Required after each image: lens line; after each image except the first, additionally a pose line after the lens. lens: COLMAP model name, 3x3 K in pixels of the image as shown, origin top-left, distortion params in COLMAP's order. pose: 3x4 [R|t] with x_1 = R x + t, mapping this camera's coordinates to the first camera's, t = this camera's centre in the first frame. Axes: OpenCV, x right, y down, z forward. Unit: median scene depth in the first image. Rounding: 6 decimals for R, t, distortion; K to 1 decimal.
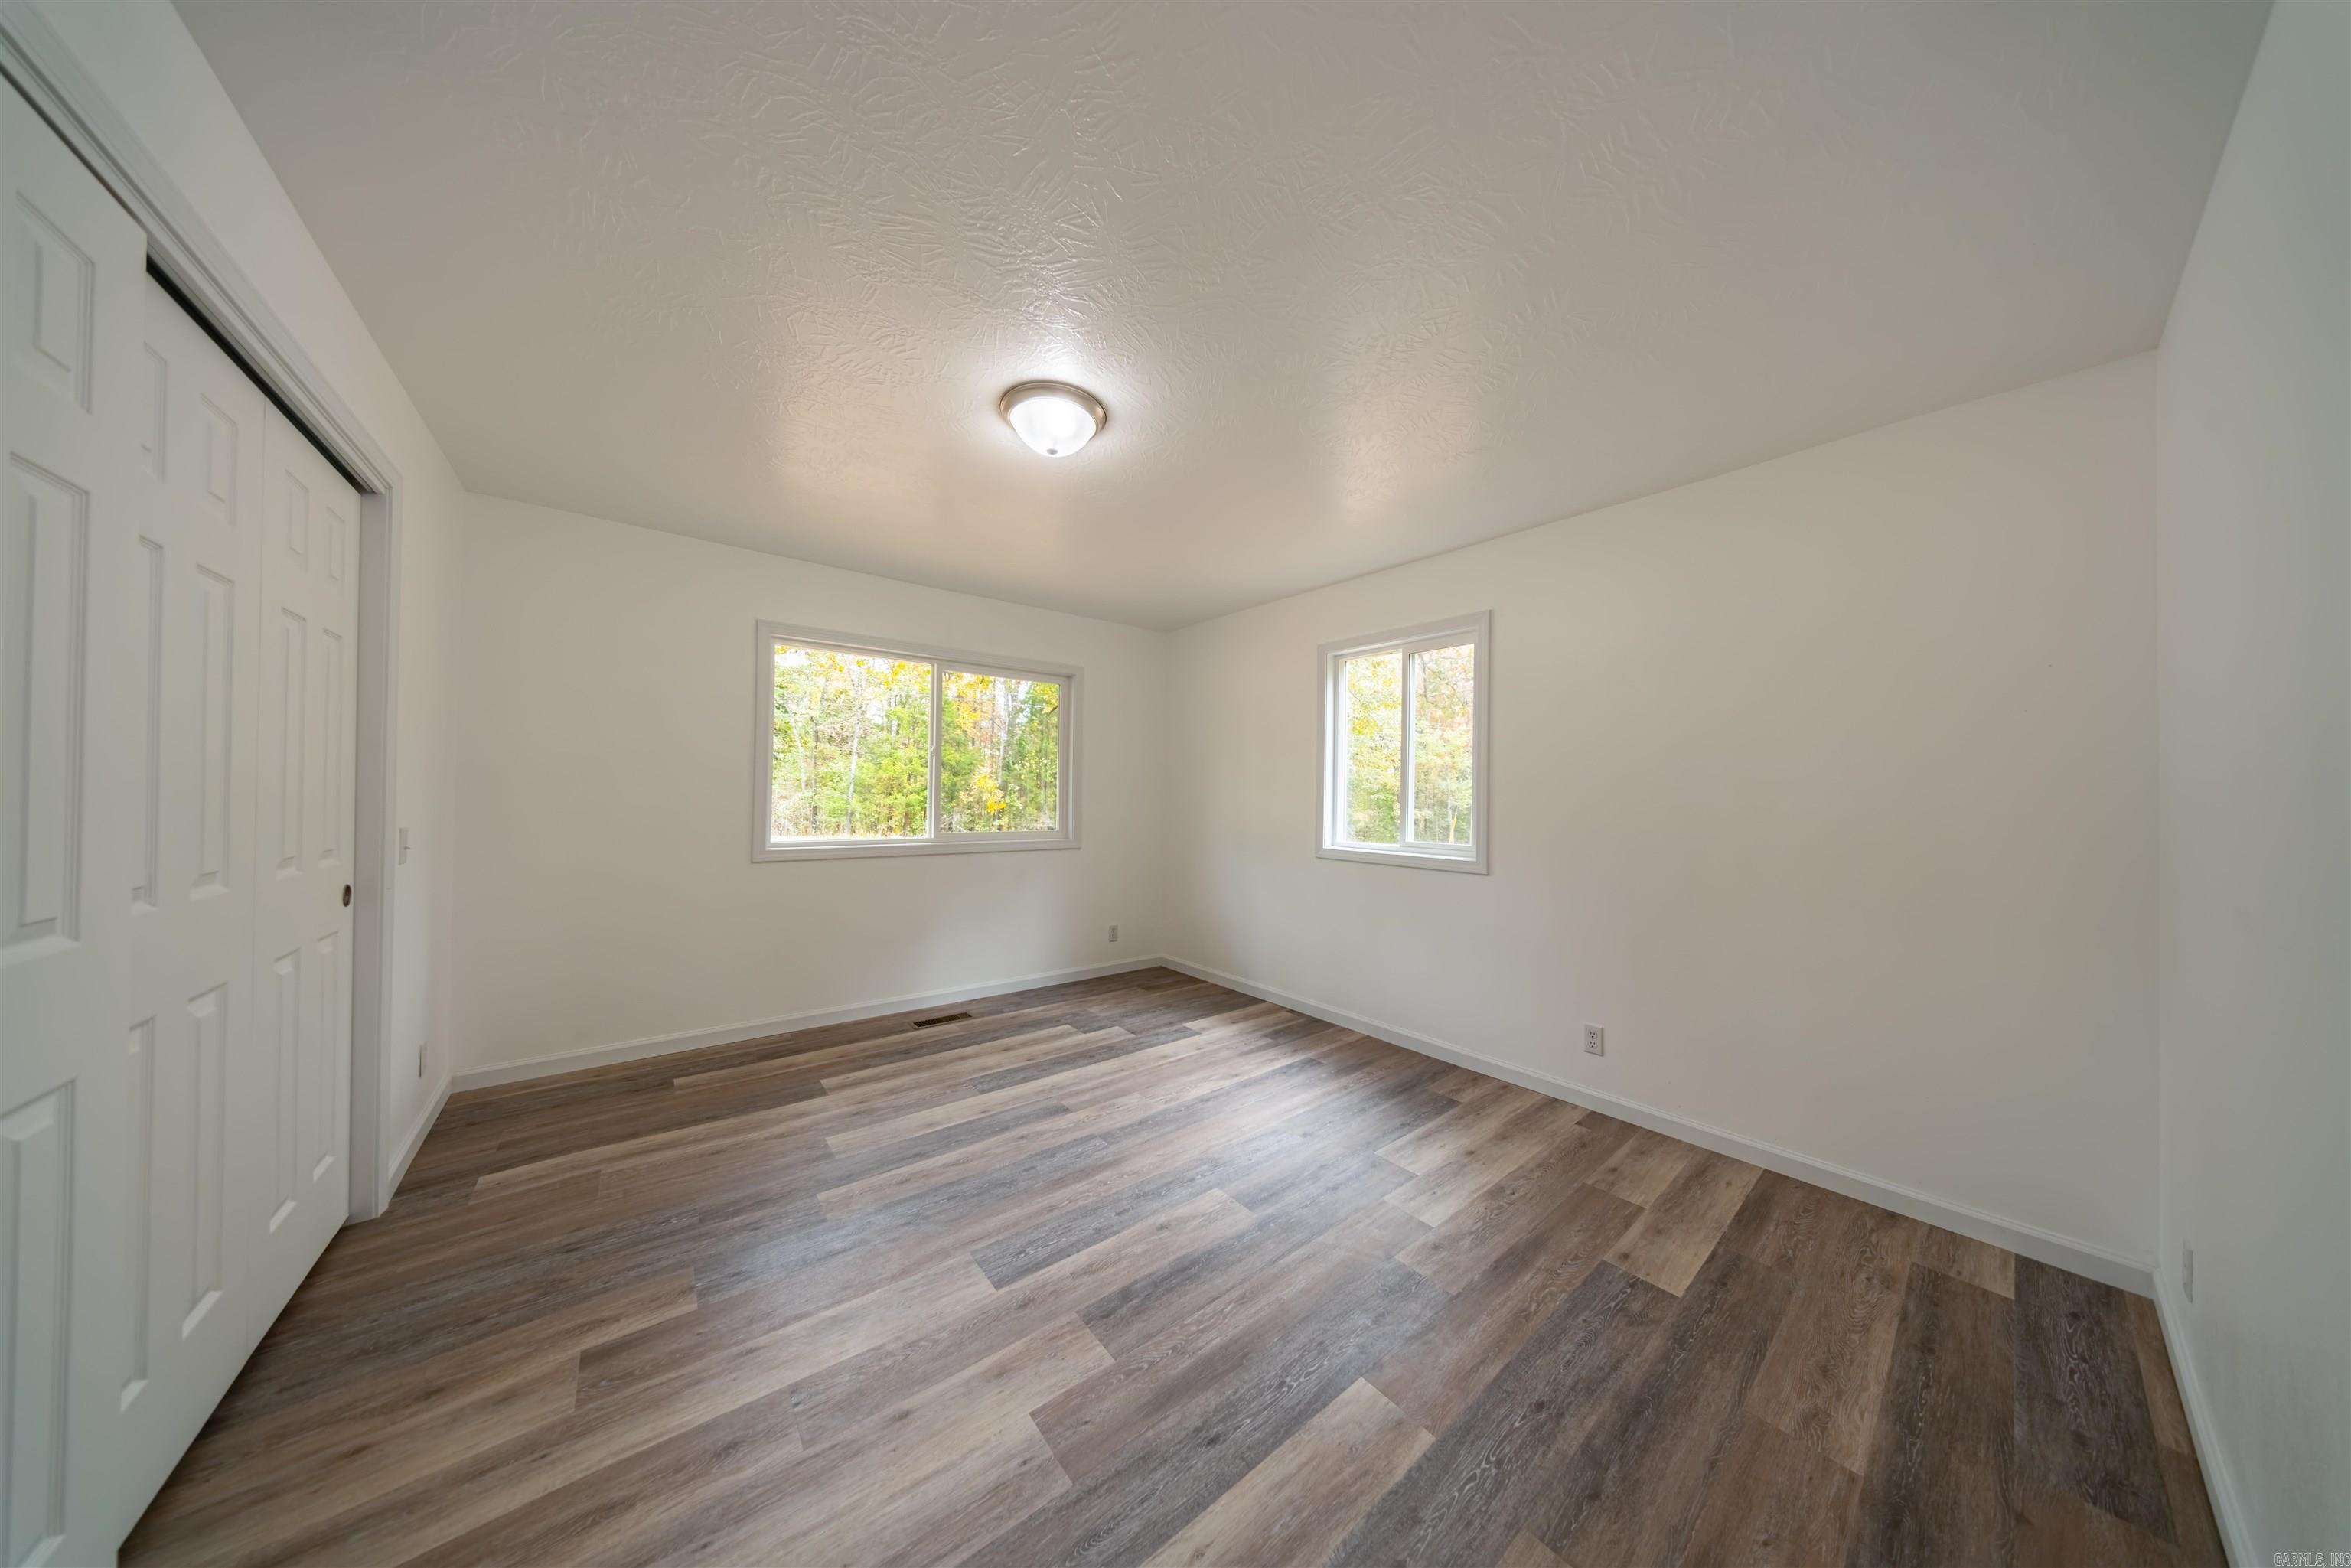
lens RADIAL K [[676.6, 0, 1172.1], [0, 676.6, 785.6], [0, 0, 1]] dist [-0.012548, 0.003525]
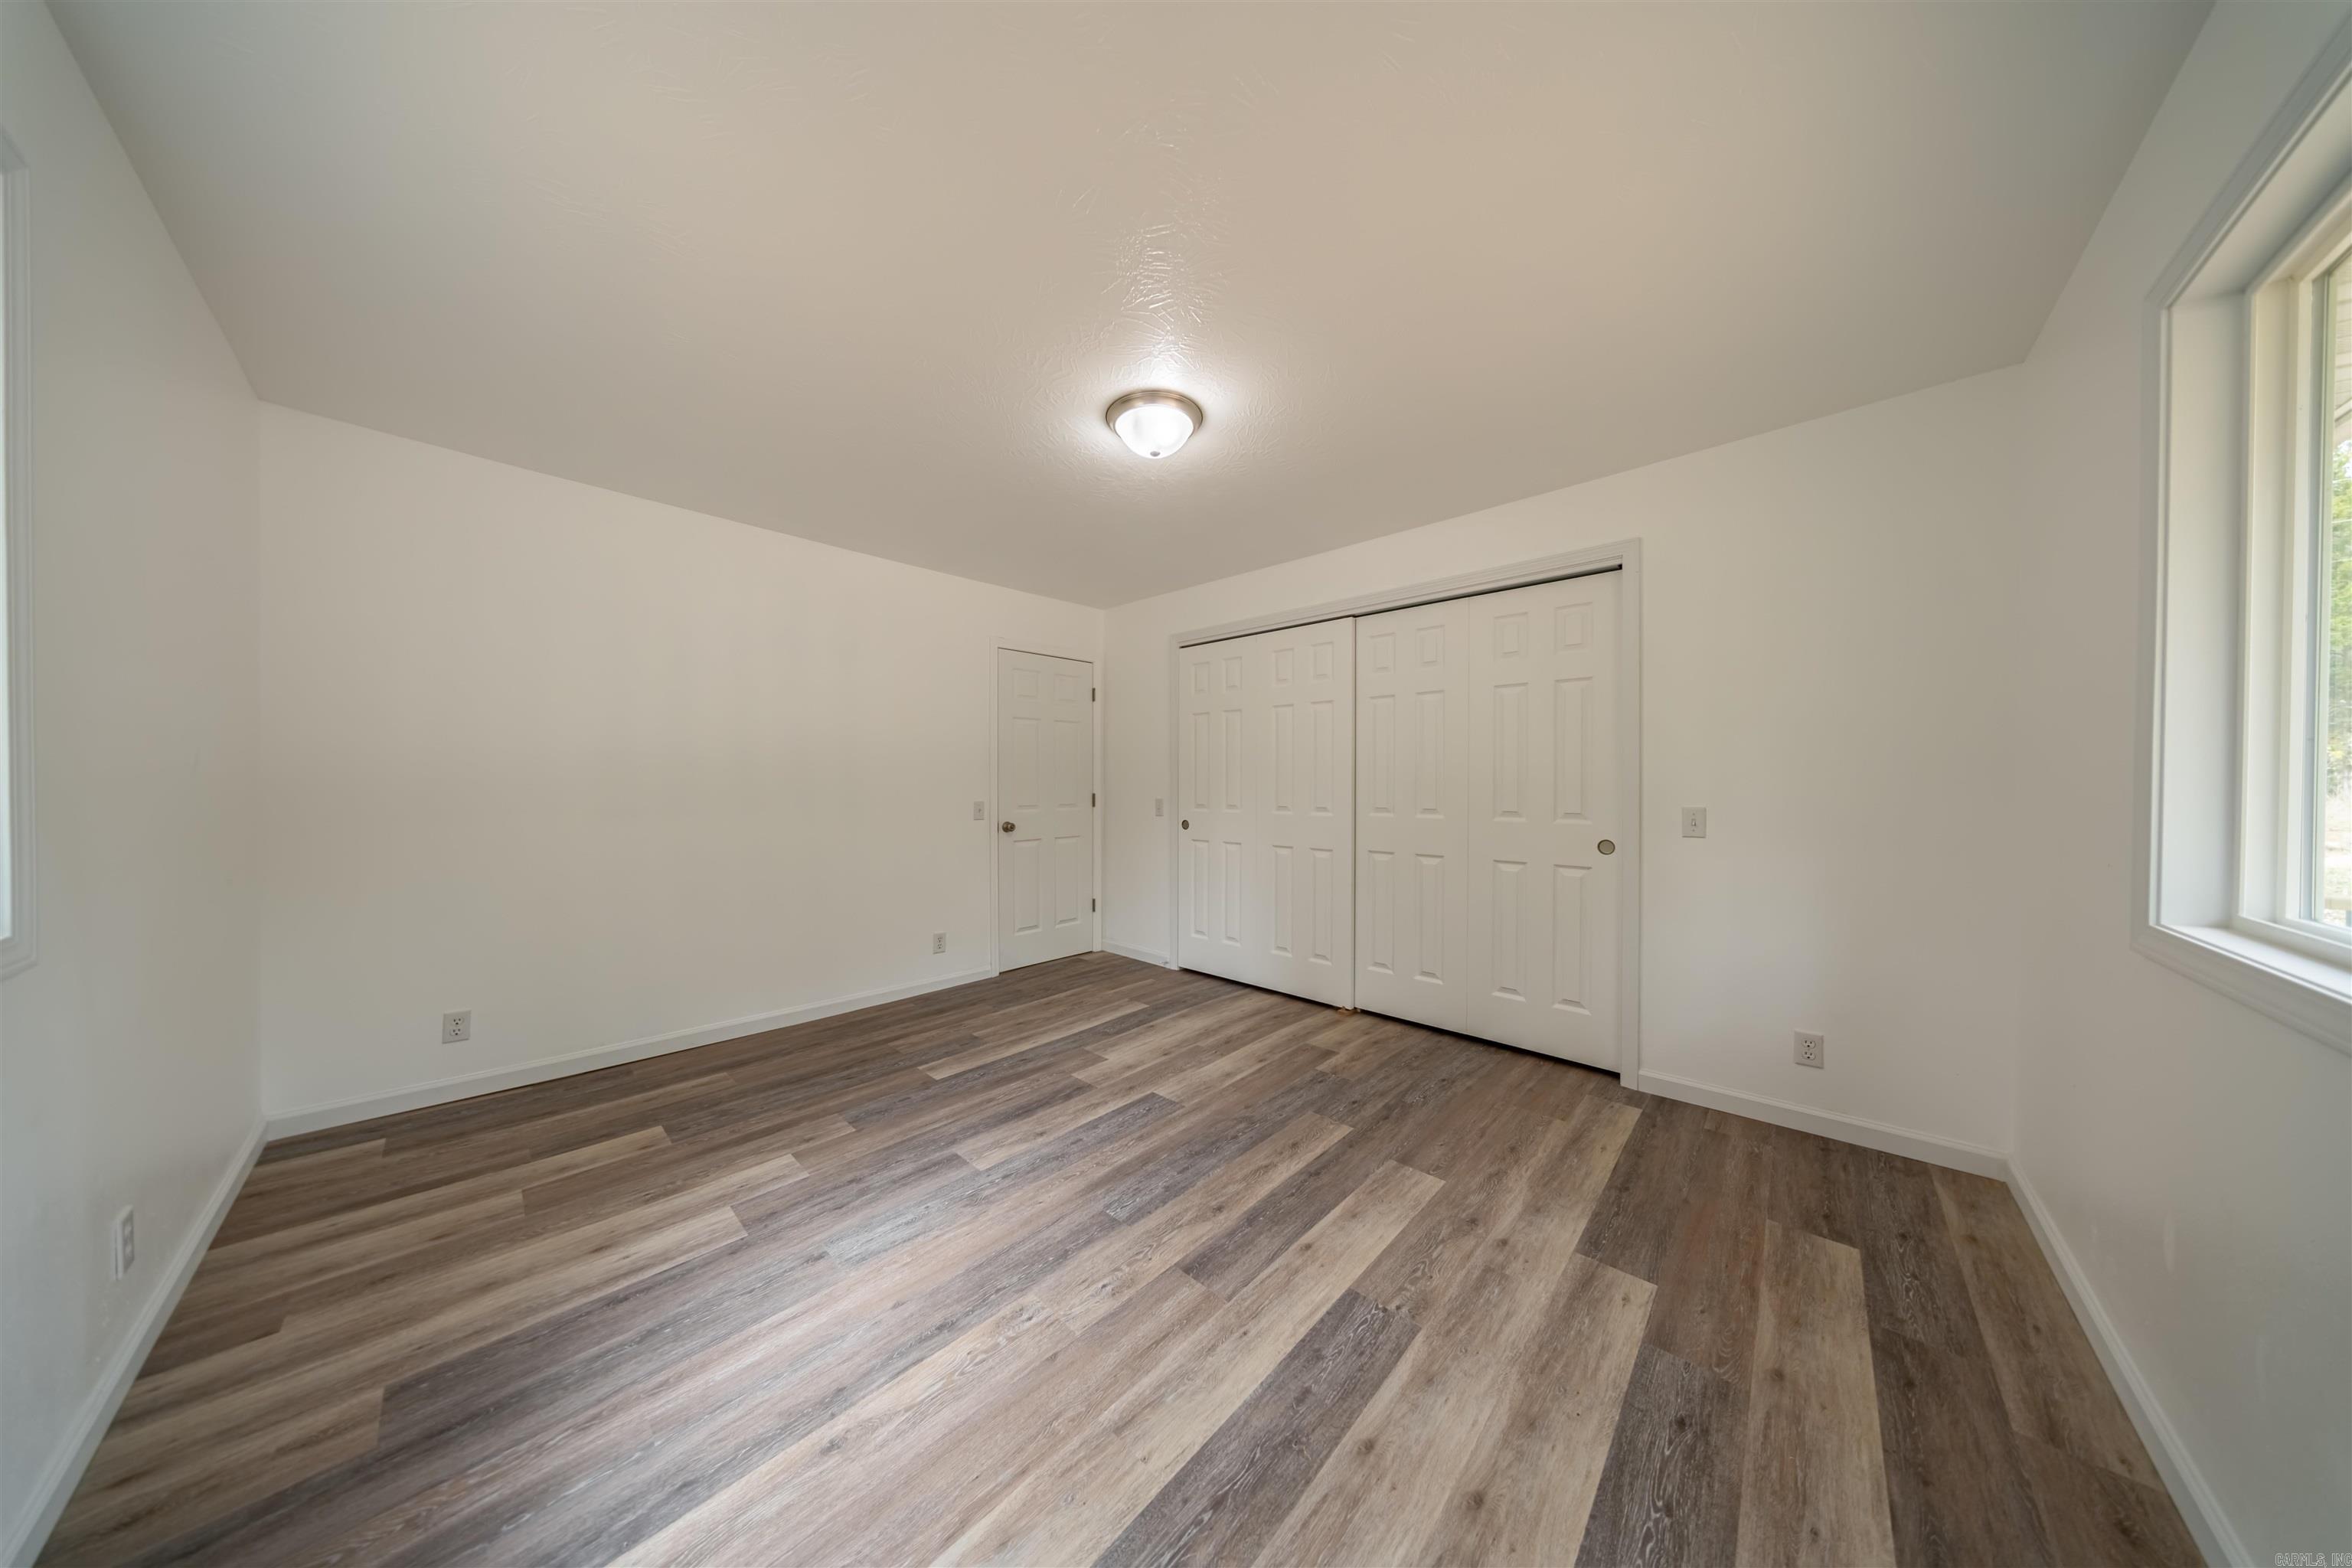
lens RADIAL K [[676.9, 0, 1172.6], [0, 676.9, 785.6], [0, 0, 1]] dist [-0.012548, 0.003525]
pose [[-0.989922, -0.018760, -0.140363, -0.055694], [-0.016783, 0.999743, -0.015253, 0.052127], [0.140613, -0.012744, -0.989983, 1.883527]]
